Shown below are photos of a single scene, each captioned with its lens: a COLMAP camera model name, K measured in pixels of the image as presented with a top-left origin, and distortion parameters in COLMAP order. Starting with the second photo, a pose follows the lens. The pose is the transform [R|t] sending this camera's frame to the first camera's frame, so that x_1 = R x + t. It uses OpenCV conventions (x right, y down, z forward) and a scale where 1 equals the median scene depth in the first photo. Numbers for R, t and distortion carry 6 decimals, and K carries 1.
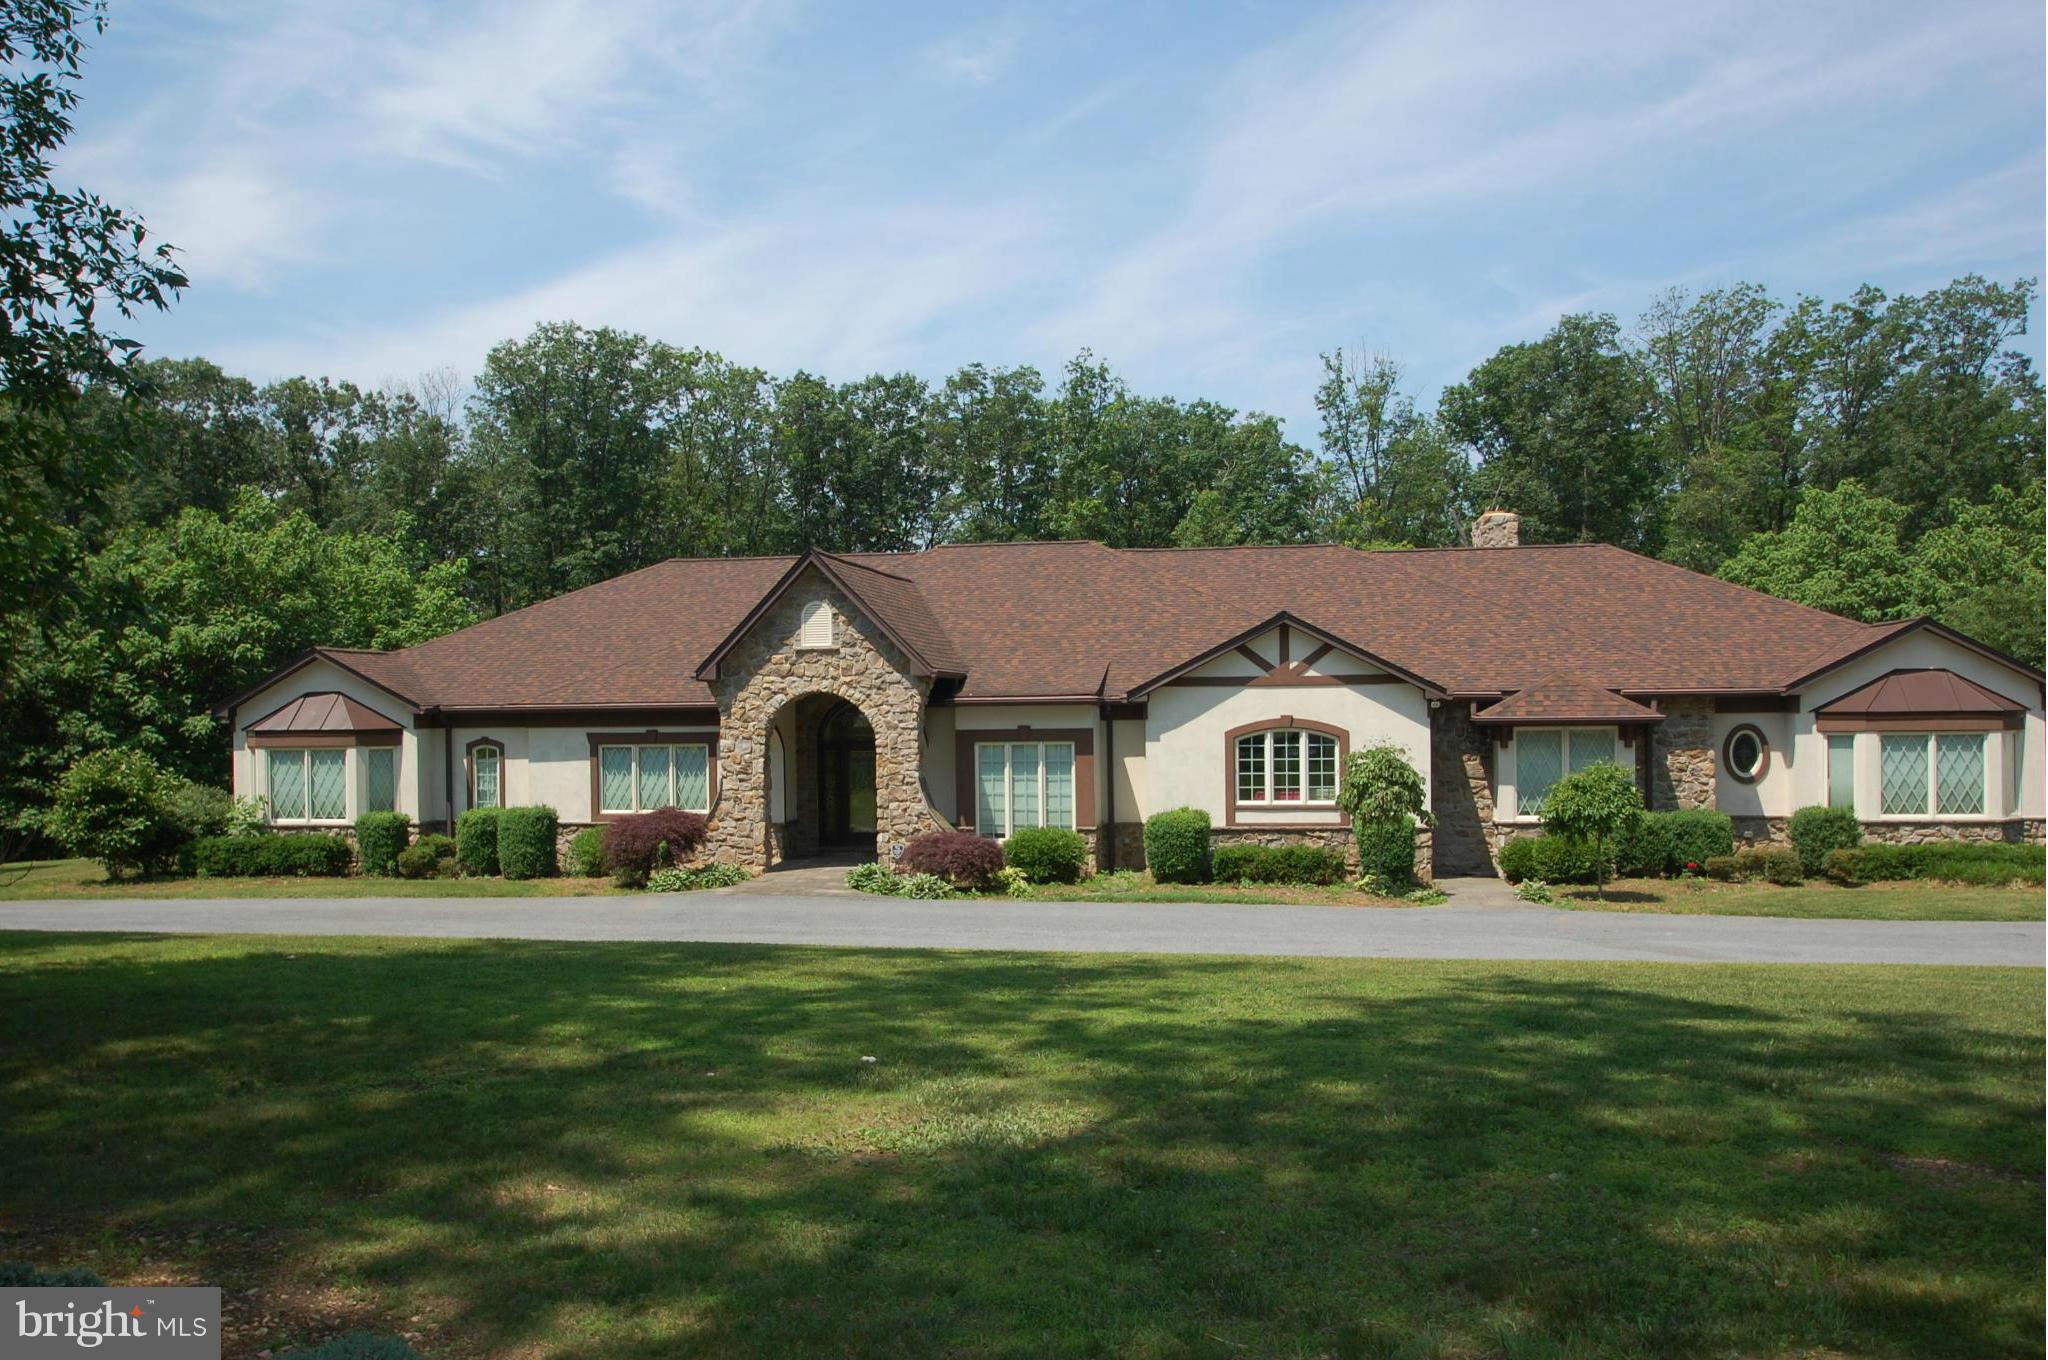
lens RADIAL K [[1617.8, 0, 1017.6], [0, 1617.8, 730.9], [0, 0, 1]] dist [-0.040810, -0.008270]
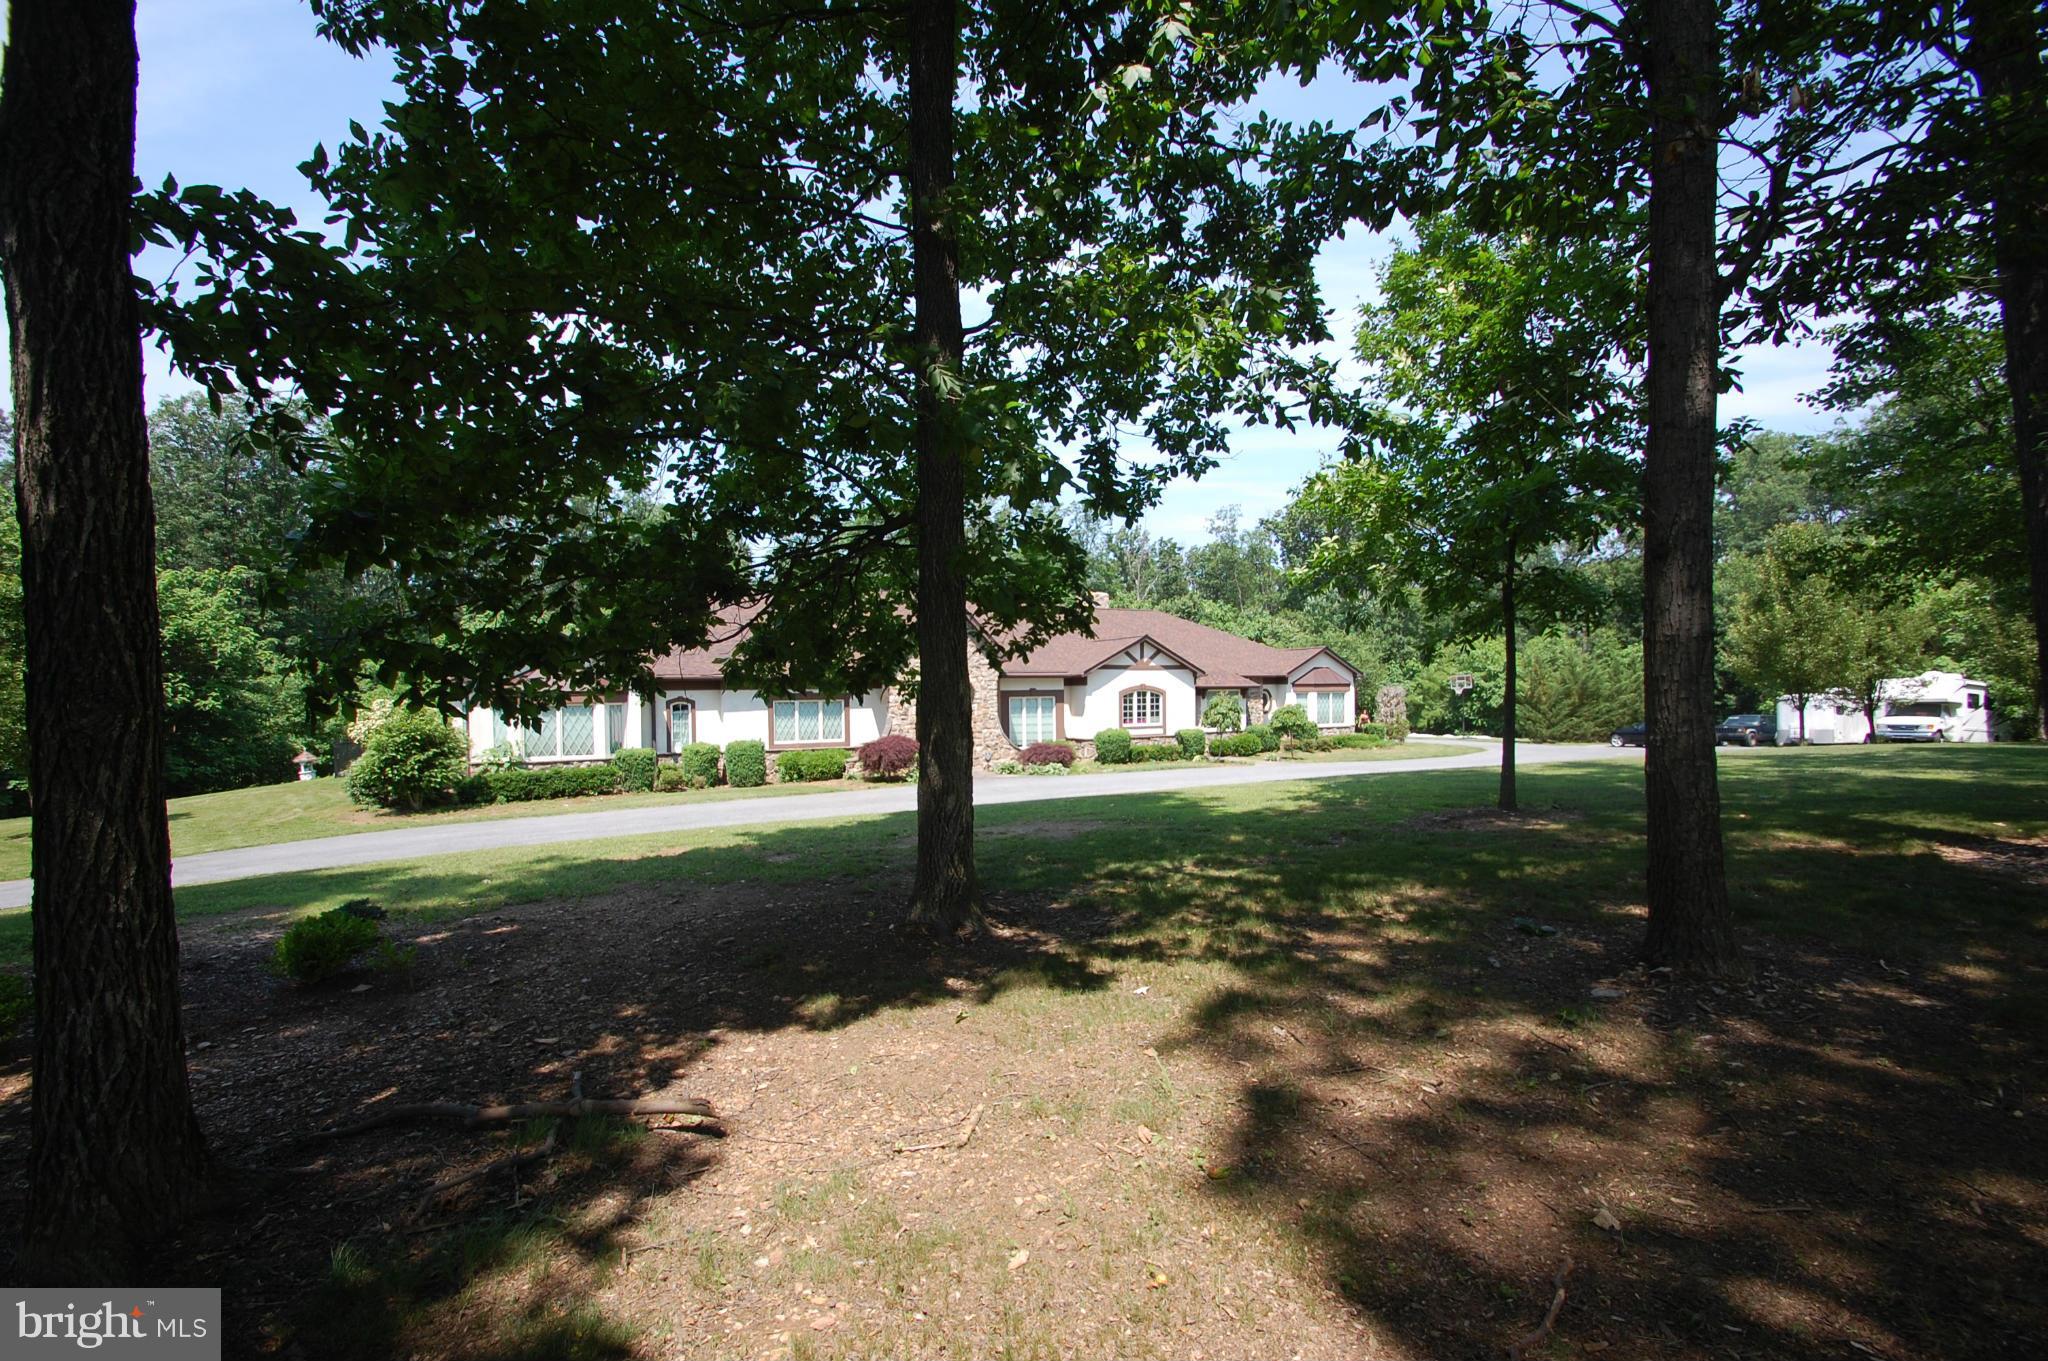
lens RADIAL K [[907.0, 0, 1020.8], [0, 907.0, 709.7], [0, 0, 1]] dist [-0.002068, -0.000955]
pose [[0.776088, -0.009612, 0.630551, -0.662809], [0.011130, 0.999937, 0.001544, 0.019567], [-0.630526, 0.005820, 0.776146, 0.162246]]
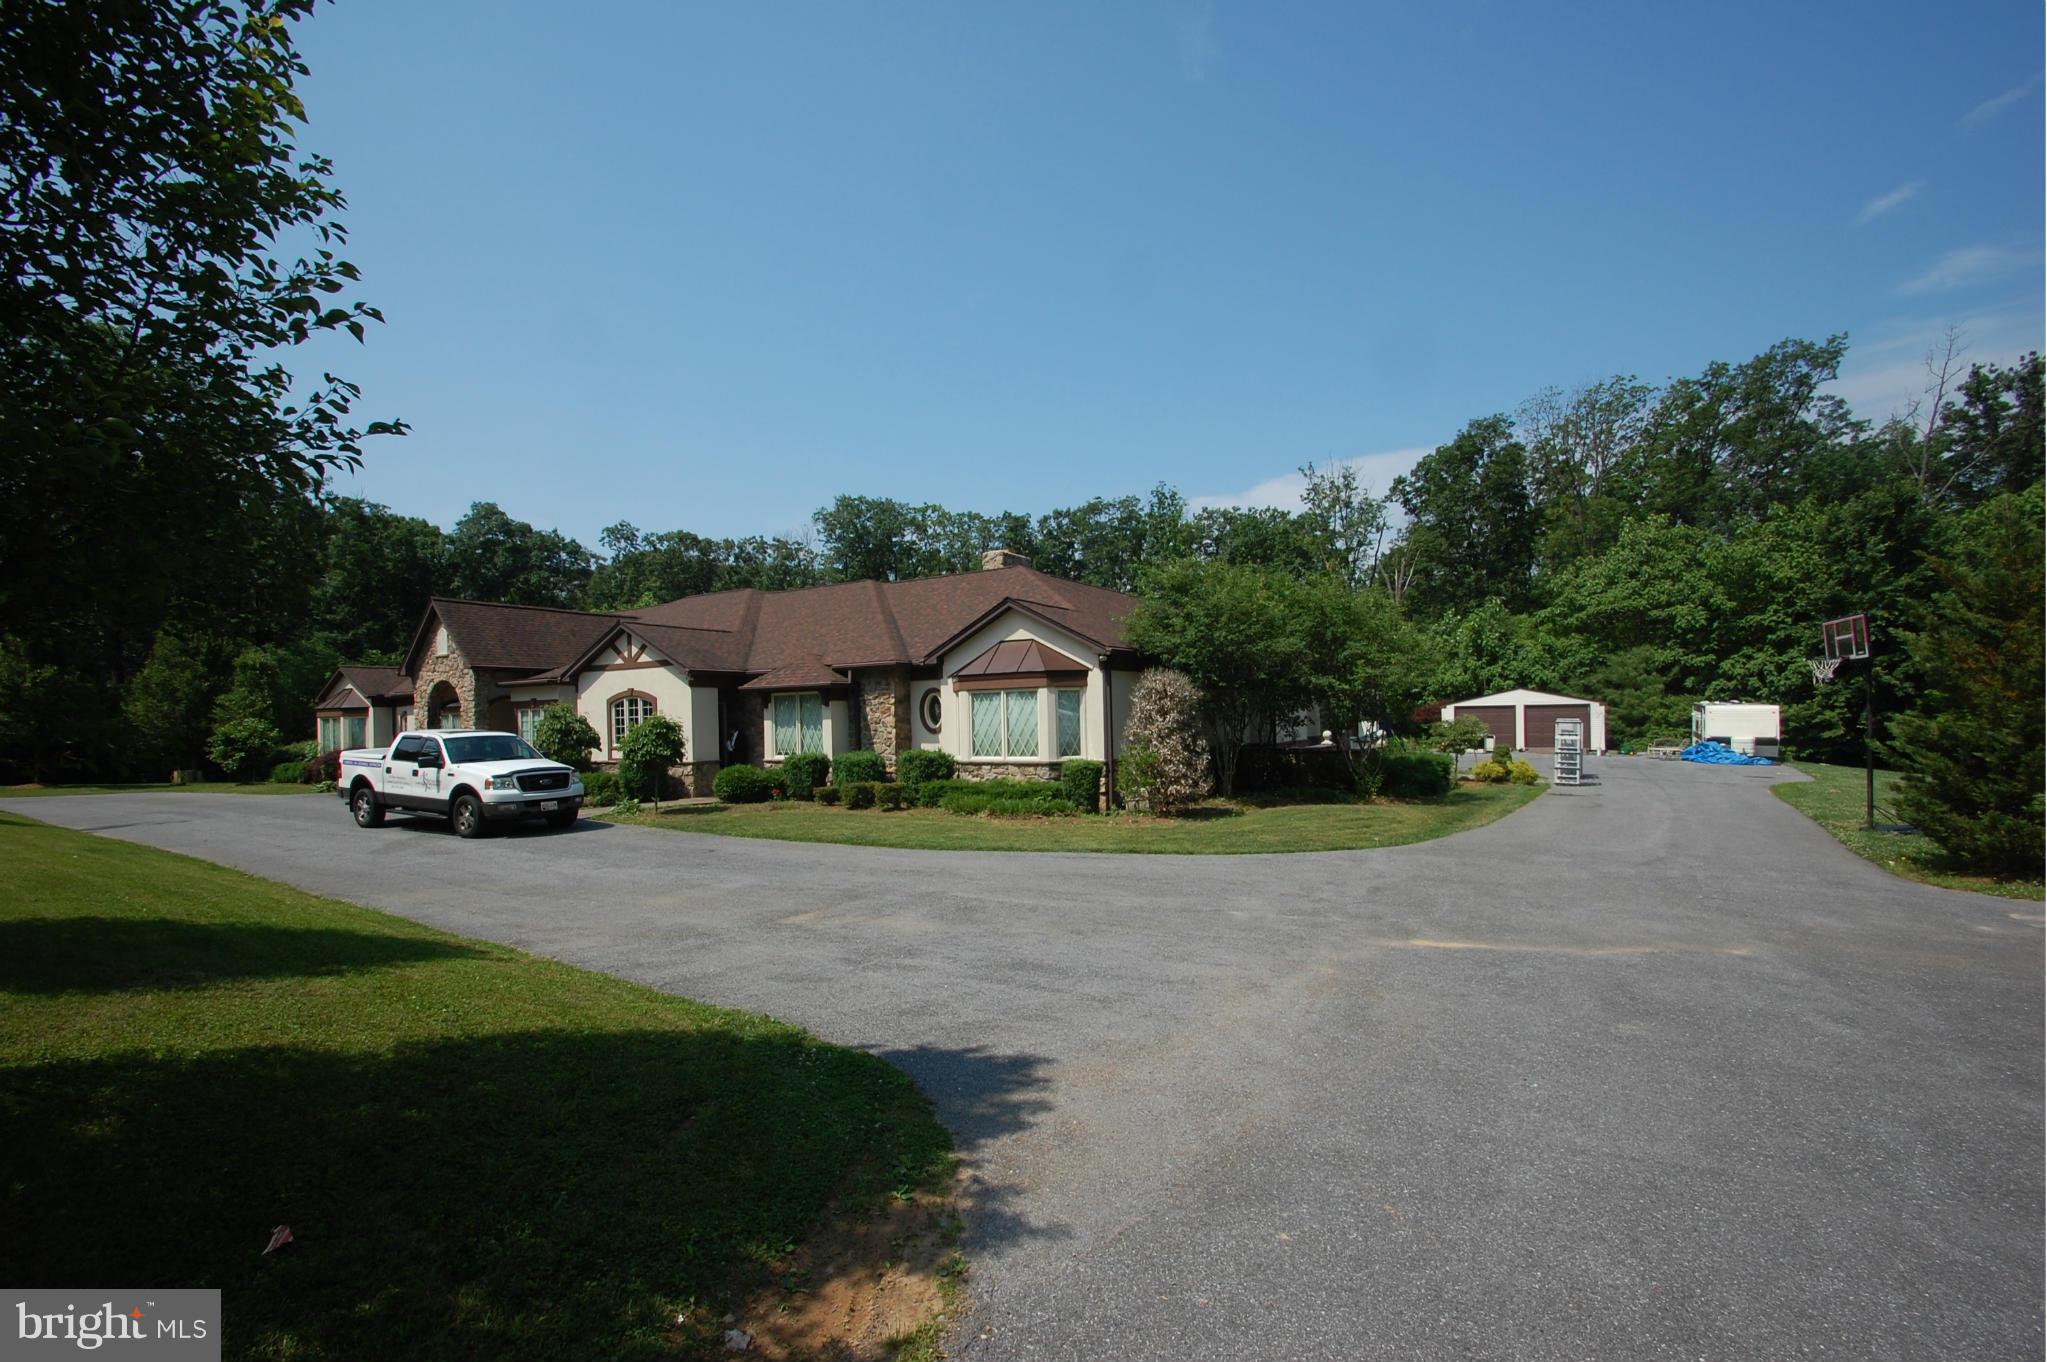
lens RADIAL K [[894.6, 0, 1027.5], [0, 894.6, 713.3], [0, 0, 1]] dist [0.018747, -0.021206]
pose [[0.930067, -0.011152, -0.367220, 0.764578], [0.007714, 0.999912, -0.010830, 0.024358], [0.367308, 0.007240, 0.930071, 0.329654]]
